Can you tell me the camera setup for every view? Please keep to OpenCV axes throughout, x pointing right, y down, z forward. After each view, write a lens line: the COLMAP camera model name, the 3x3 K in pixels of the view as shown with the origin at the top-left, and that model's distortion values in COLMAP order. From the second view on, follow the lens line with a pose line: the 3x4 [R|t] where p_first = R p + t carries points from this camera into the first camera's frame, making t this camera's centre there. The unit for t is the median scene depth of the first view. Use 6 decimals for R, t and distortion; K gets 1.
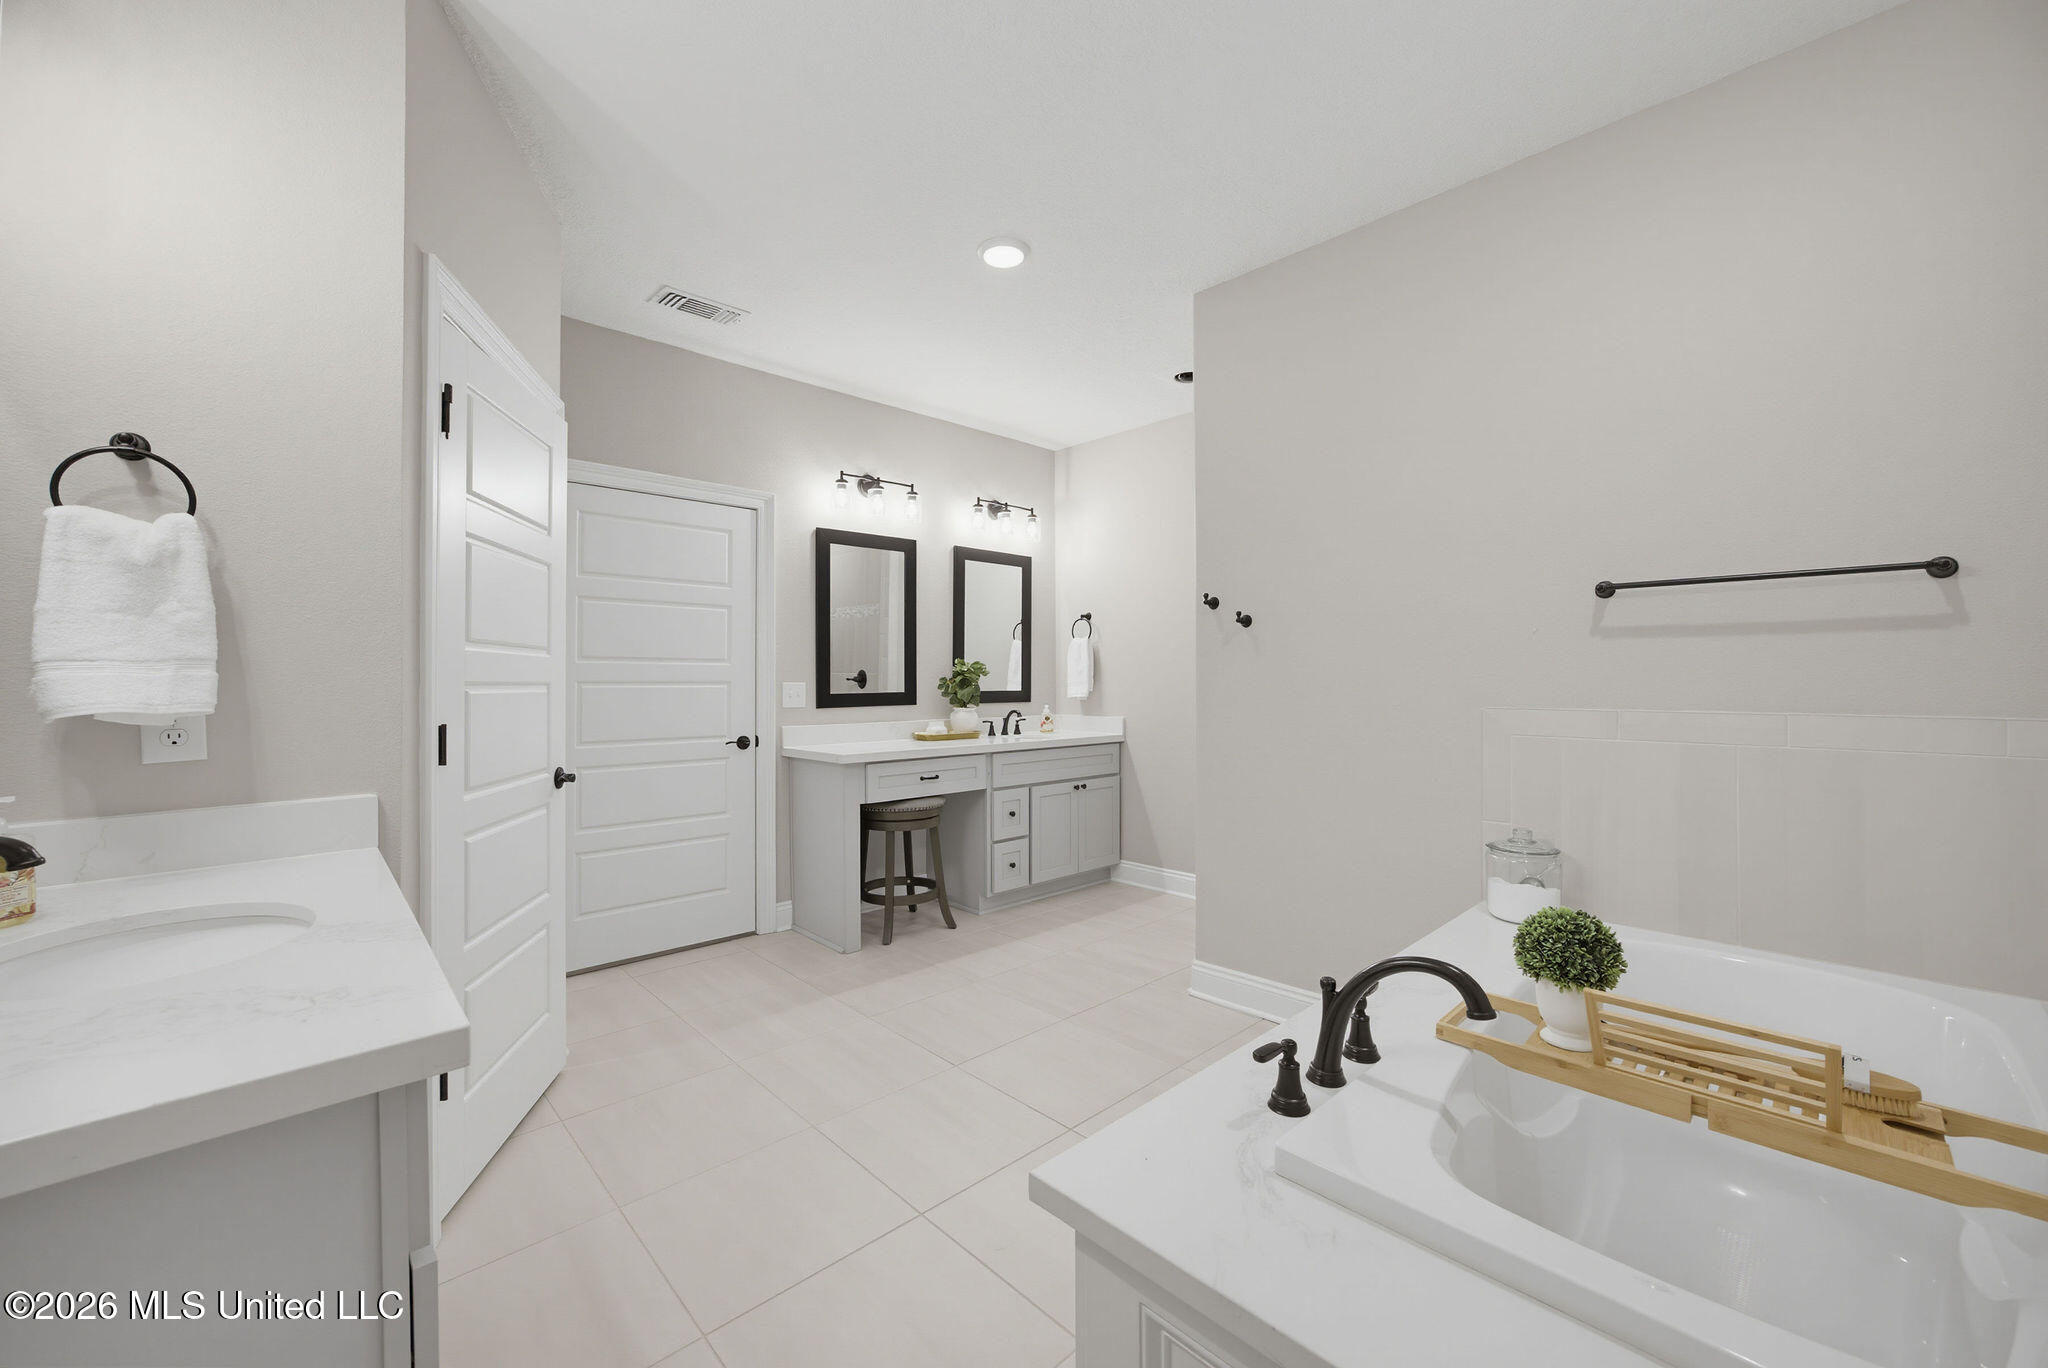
lens RADIAL K [[818.5, 0, 1019.0], [0, 818.5, 689.5], [0, 0, 1]] dist [-0.000402, 0.008444]
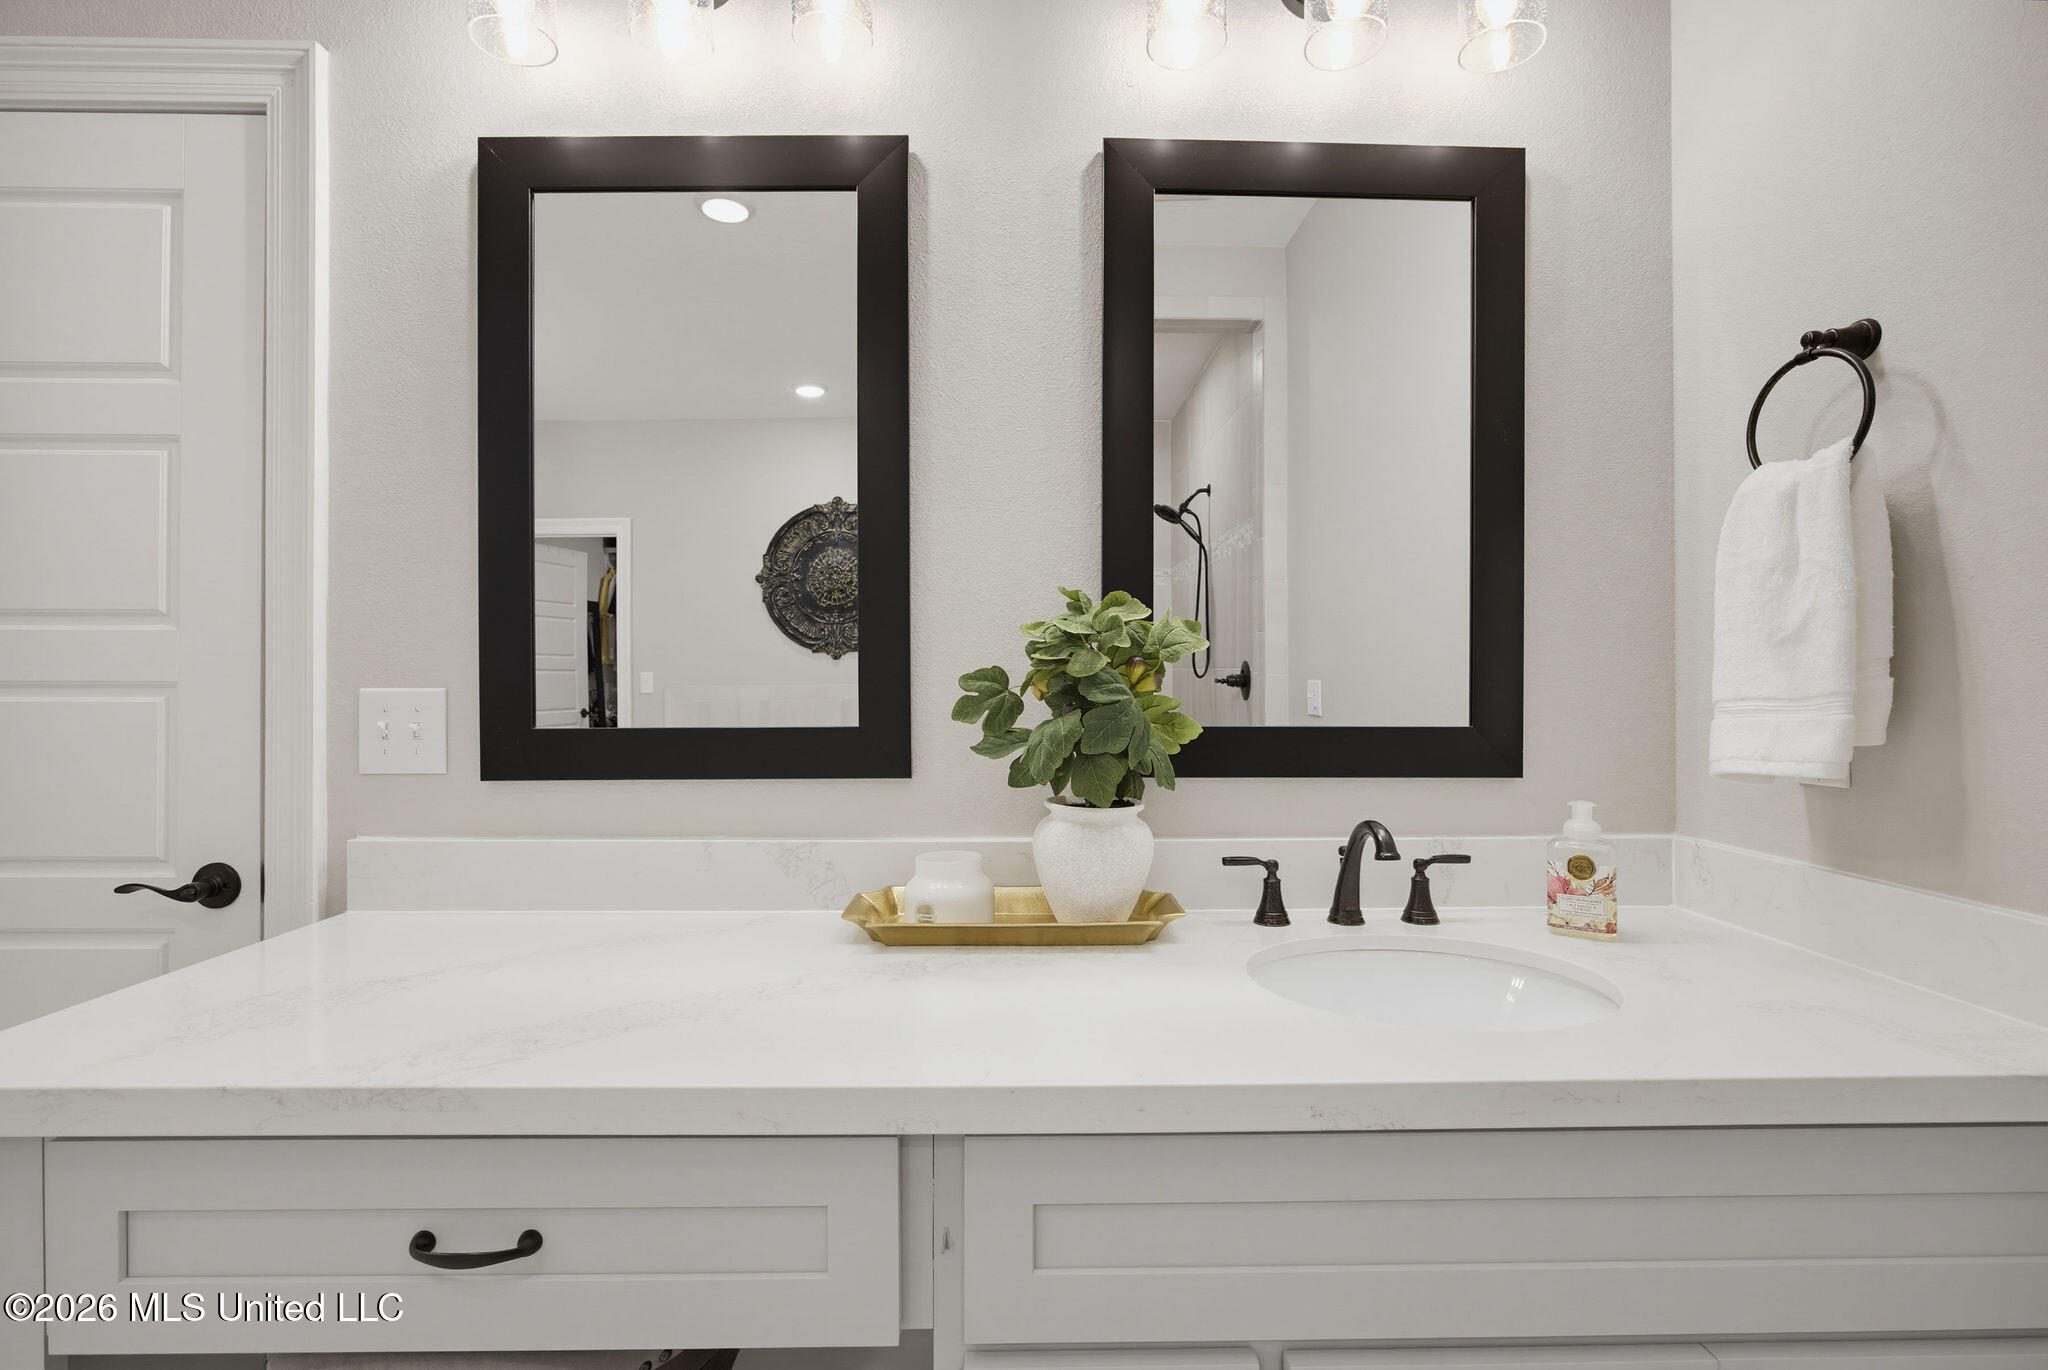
lens RADIAL K [[891.0, 0, 1022.3], [0, 891.0, 694.3], [0, 0, 1]] dist [-0.010382, 0.000024]
pose [[0.744468, 0.004130, -0.667646, 0.081707], [-0.011032, 0.999920, -0.006115, -0.005668], [0.667567, 0.011918, 0.744454, 0.768483]]
